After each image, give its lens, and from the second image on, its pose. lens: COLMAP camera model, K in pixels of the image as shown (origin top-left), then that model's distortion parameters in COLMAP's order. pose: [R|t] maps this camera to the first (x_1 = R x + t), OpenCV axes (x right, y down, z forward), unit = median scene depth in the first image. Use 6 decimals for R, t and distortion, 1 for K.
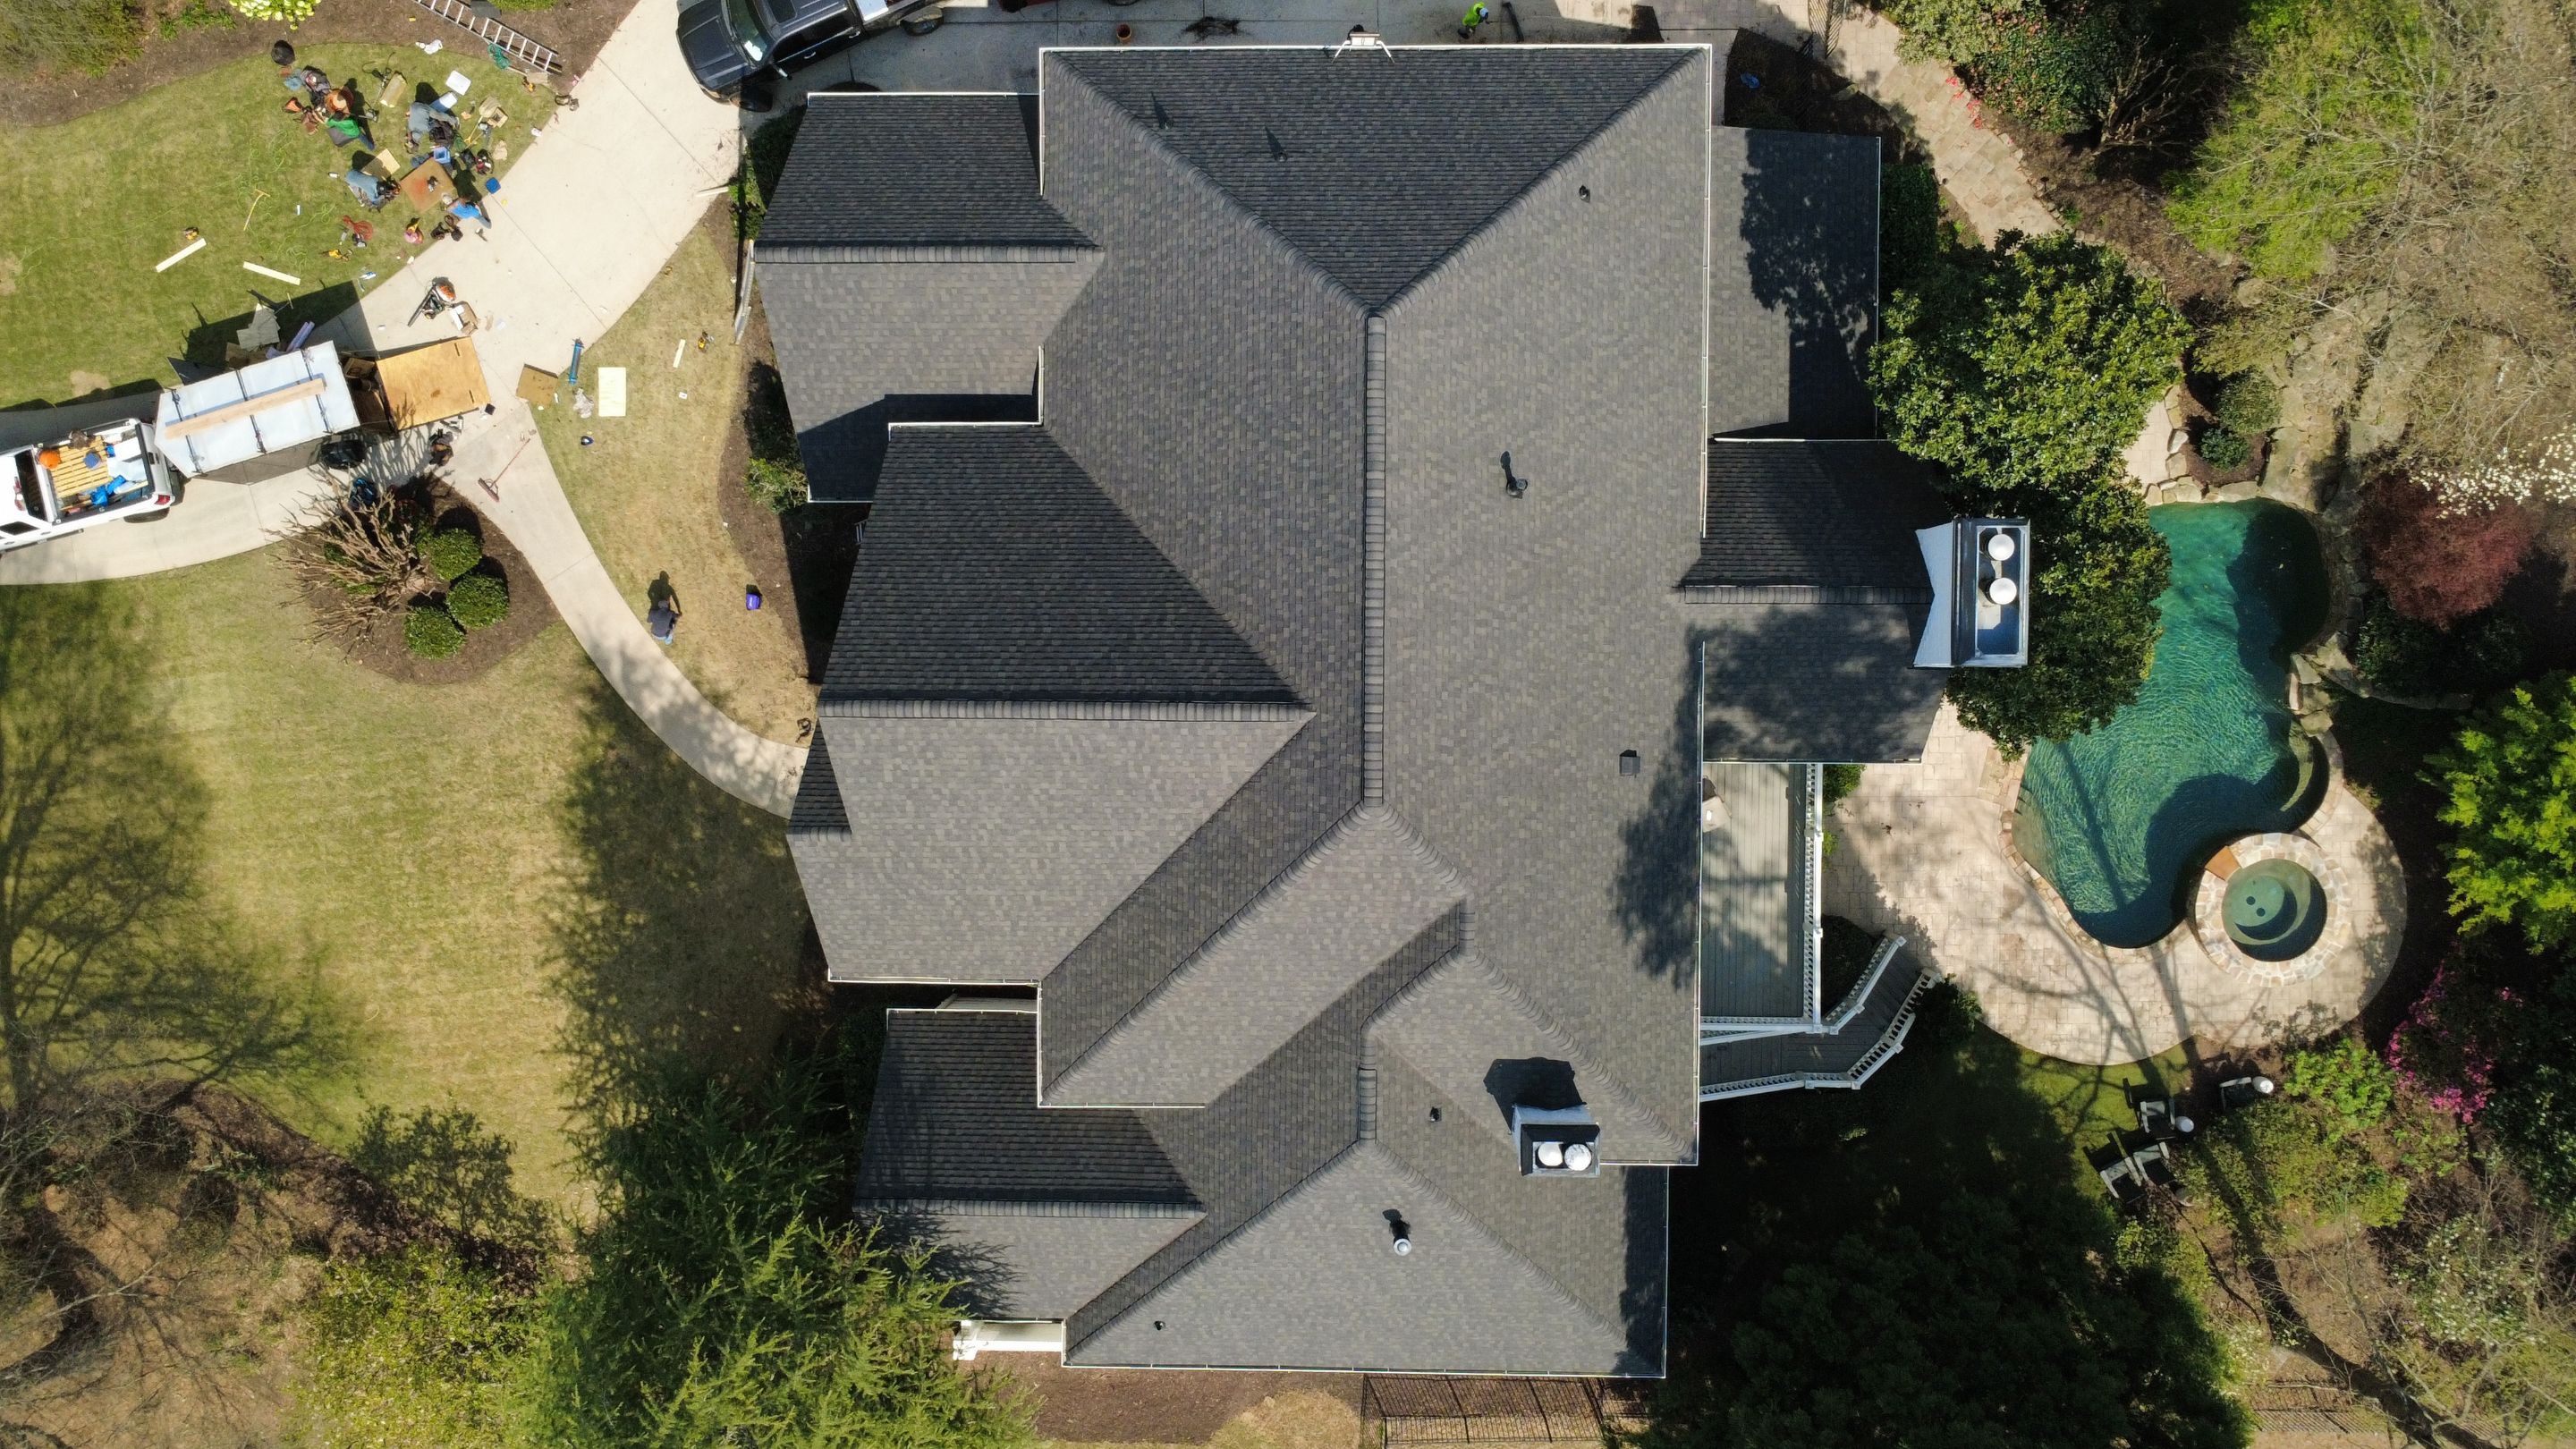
lens RADIAL K [[1875.1, 0, 1285.6], [0, 1875.1, 727.5], [0, 0, 1]] dist [-0.006053, 0.006585]
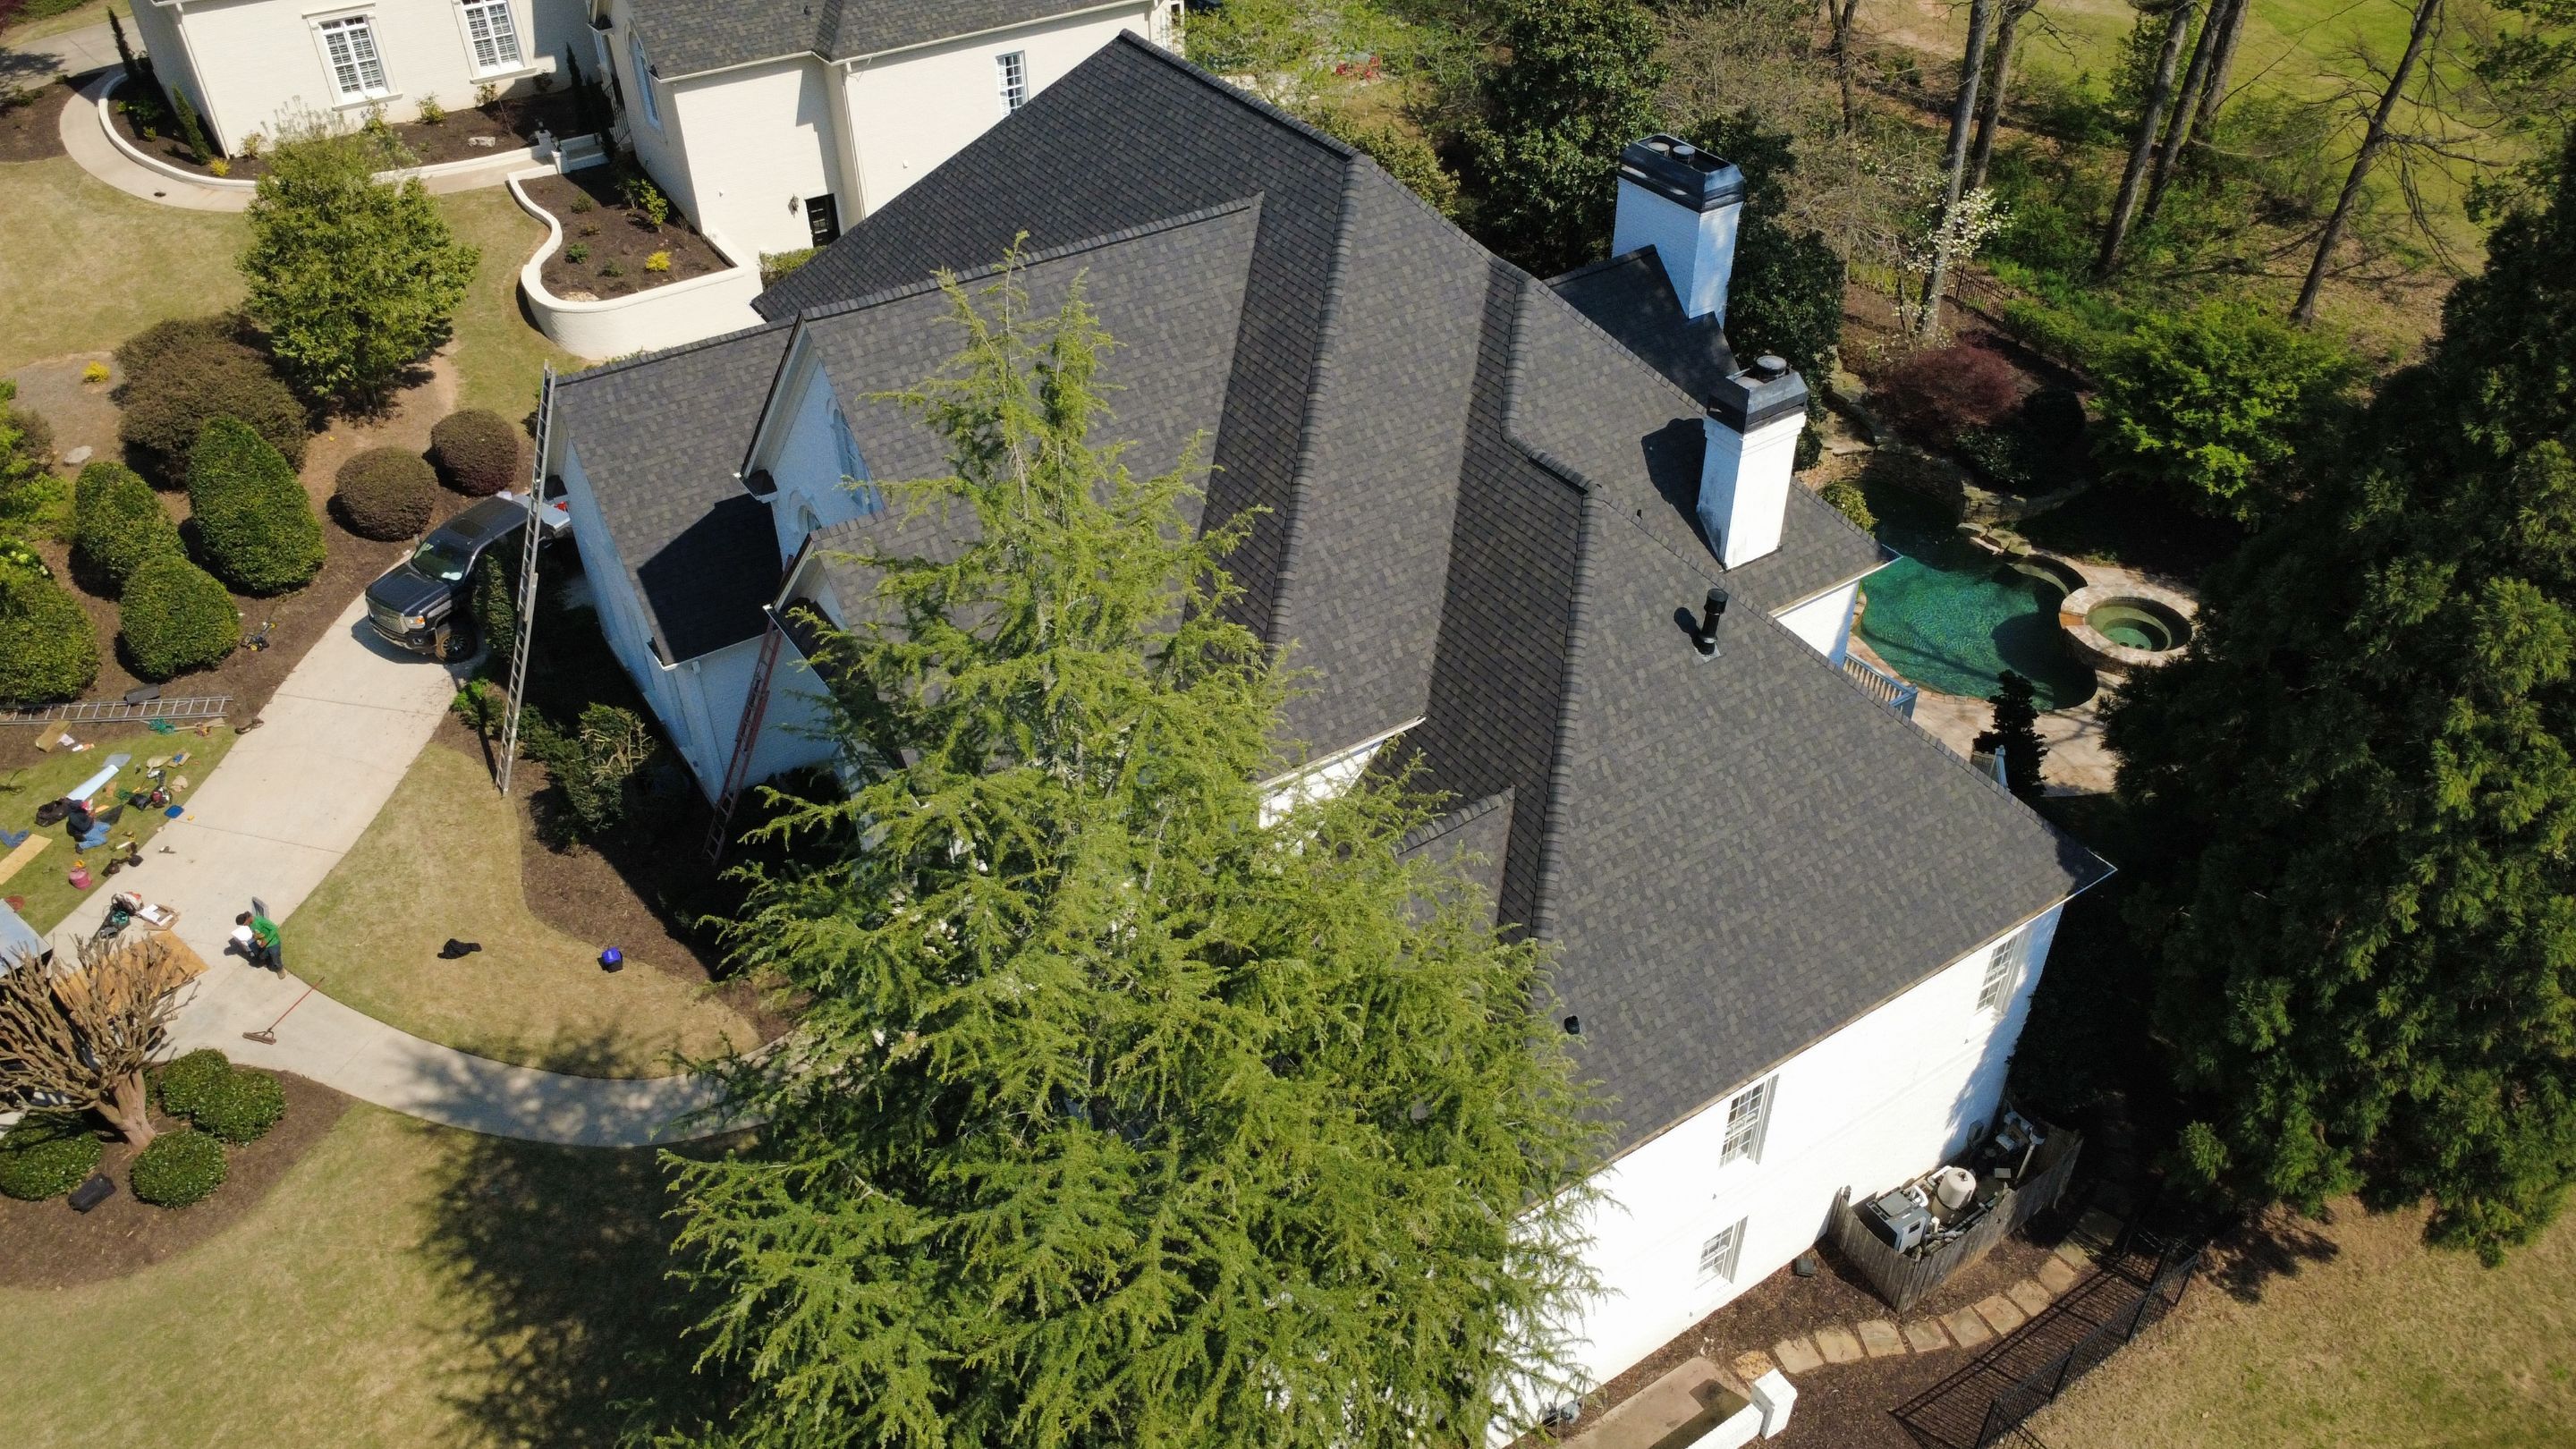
lens RADIAL K [[1875.1, 0, 1285.6], [0, 1875.1, 727.5], [0, 0, 1]] dist [-0.006053, 0.006585]
pose [[0.830207, -0.322910, 0.454407, -0.478077], [0.557449, 0.484975, -0.673832, 0.742713], [-0.002789, 0.812729, 0.582636, 0.569219]]
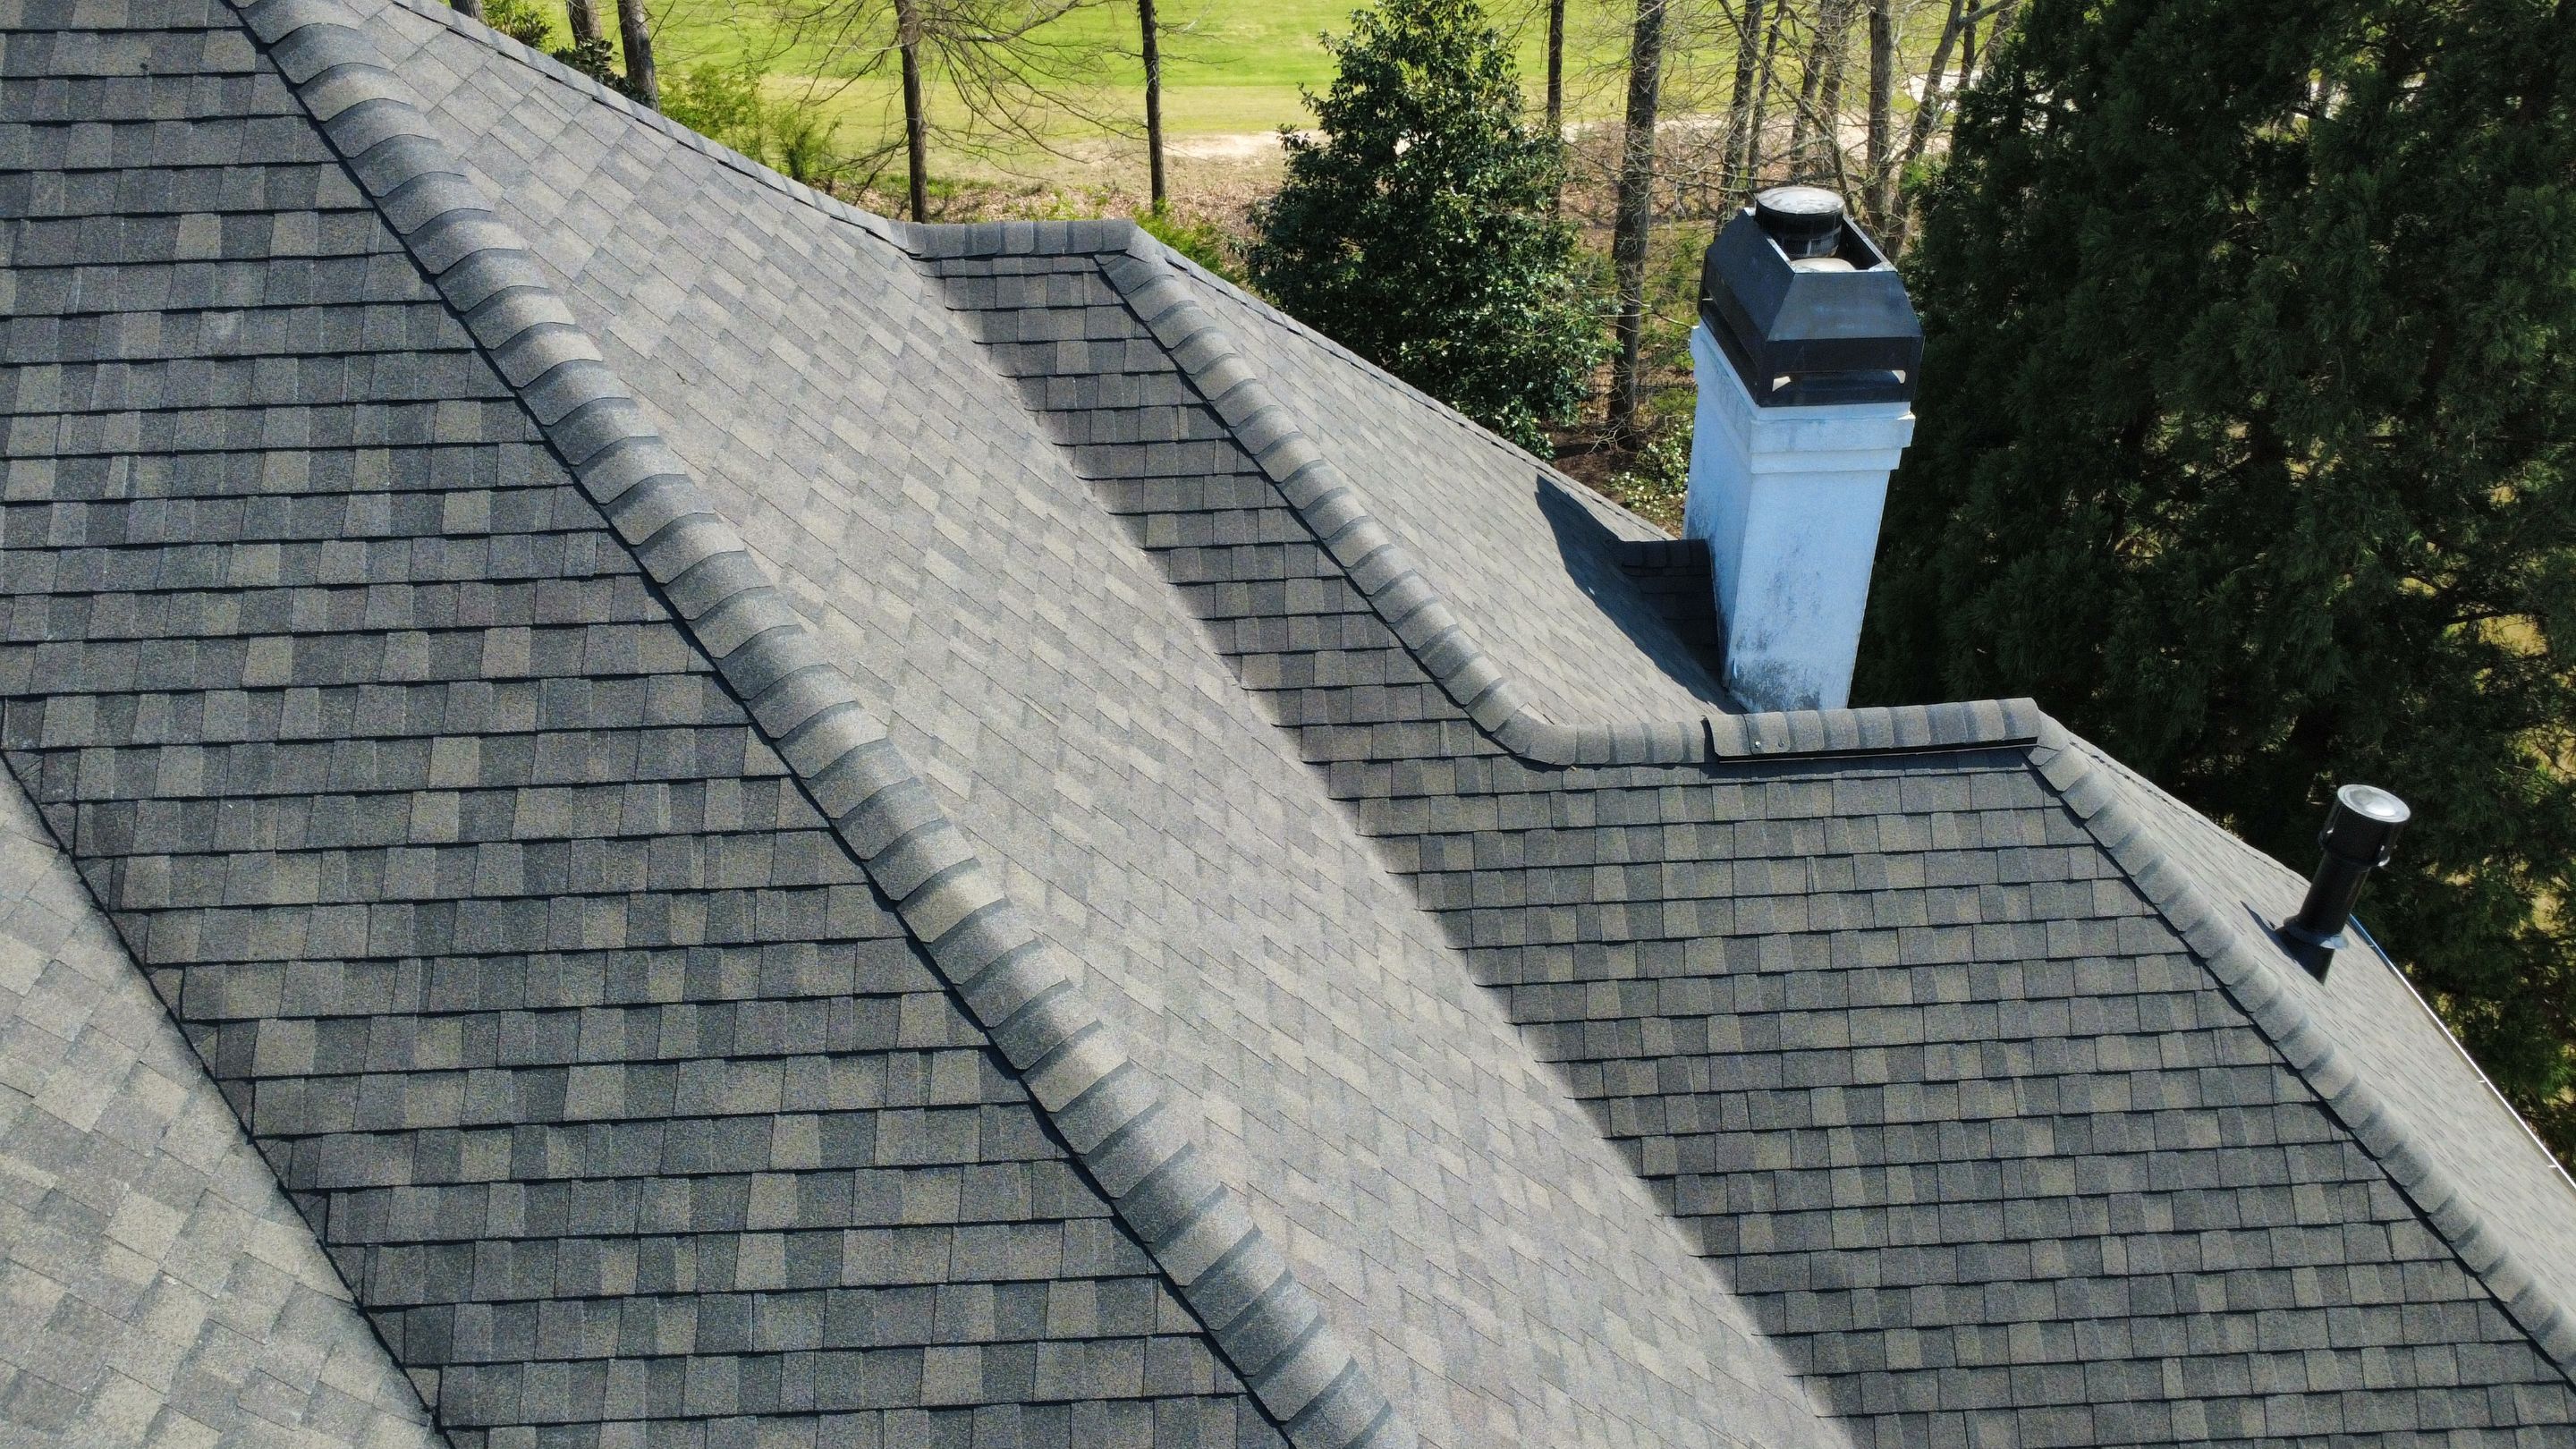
lens RADIAL K [[1875.1, 0, 1285.6], [0, 1875.1, 727.5], [0, 0, 1]] dist [-0.006053, 0.006585]
pose [[-0.055074, -0.520741, 0.851937, -0.145589], [0.997801, -0.060225, 0.027692, 0.118659], [0.036888, 0.851588, 0.522912, 0.842579]]
